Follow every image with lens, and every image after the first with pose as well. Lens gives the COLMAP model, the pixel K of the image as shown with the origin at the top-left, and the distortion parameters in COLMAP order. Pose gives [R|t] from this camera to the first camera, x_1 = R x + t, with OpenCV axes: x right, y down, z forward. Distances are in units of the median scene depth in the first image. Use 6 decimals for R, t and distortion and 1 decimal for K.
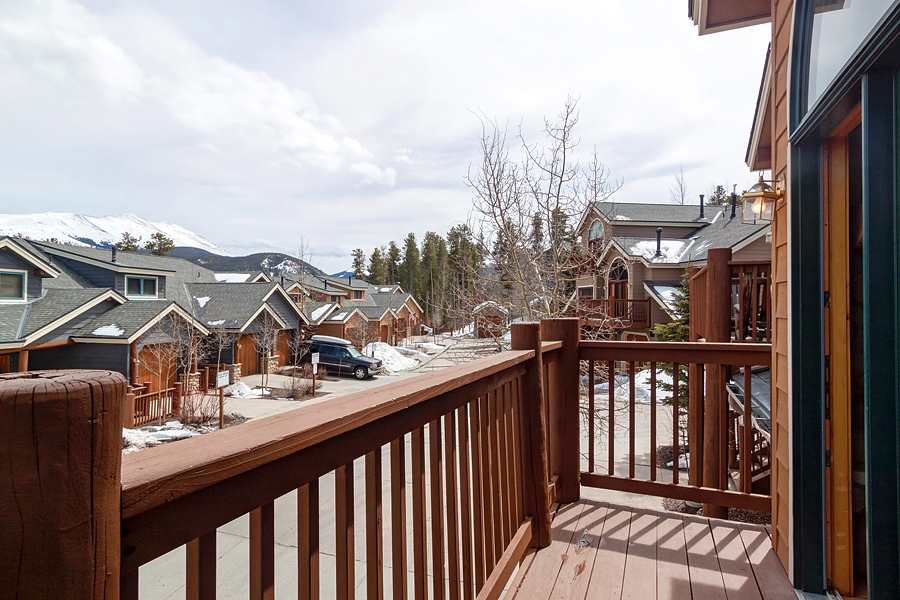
lens RADIAL K [[487.5, 0, 450.0], [0, 487.5, 300.0], [0, 0, 1]] dist [-0.002093, -0.000704]
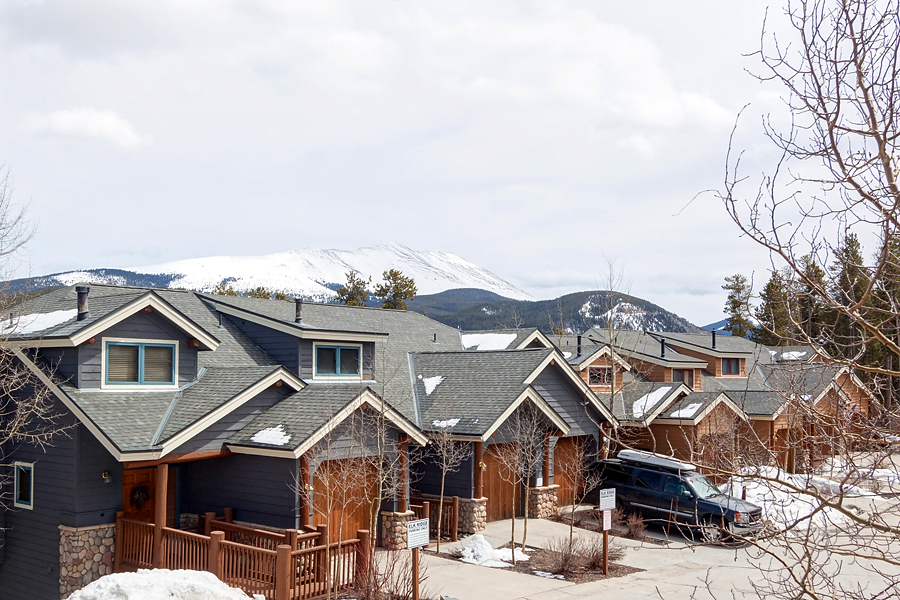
lens RADIAL K [[881.0, 0, 450.0], [0, 881.0, 373.9], [0, 0, 1]] dist [0.022427, 0.001768]
pose [[0.862455, -0.004667, -0.506113, 0.037538], [0.006146, 0.999980, 0.001253, -0.010208], [0.506097, -0.004191, 0.862466, 0.106762]]
